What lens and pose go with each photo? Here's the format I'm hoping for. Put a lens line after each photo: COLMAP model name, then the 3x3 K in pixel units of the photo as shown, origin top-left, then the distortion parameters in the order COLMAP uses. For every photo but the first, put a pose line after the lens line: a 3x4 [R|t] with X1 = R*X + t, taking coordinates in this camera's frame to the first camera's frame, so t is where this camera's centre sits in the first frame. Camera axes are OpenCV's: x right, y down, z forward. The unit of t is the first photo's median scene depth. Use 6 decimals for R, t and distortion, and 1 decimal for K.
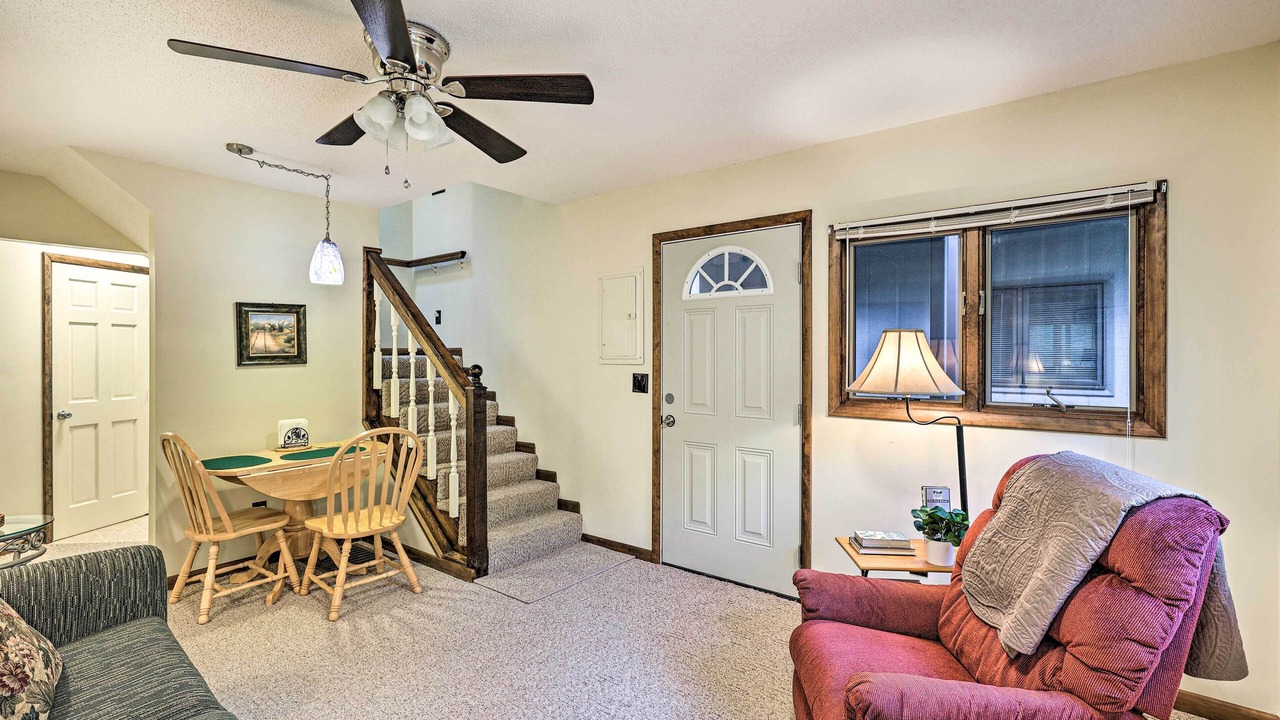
lens RADIAL K [[574.5, 0, 635.4], [0, 574.5, 355.7], [0, 0, 1]] dist [-0.001116, 0.000288]
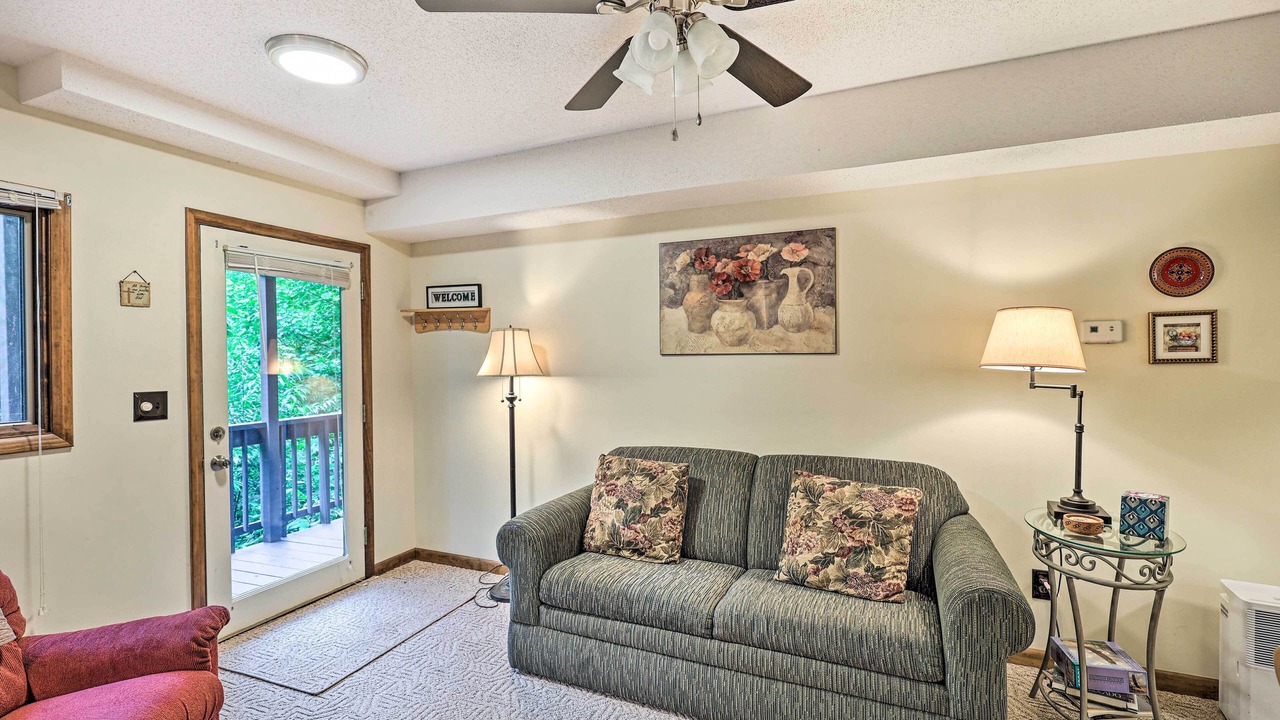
lens RADIAL K [[574.5, 0, 636.9], [0, 574.5, 356.0], [0, 0, 1]] dist [-0.001116, 0.000288]
pose [[-0.967503, 0.011340, -0.252607, -0.085488], [0.010638, 0.999935, 0.004145, -0.004046], [0.252637, 0.001323, -0.967560, 0.968536]]
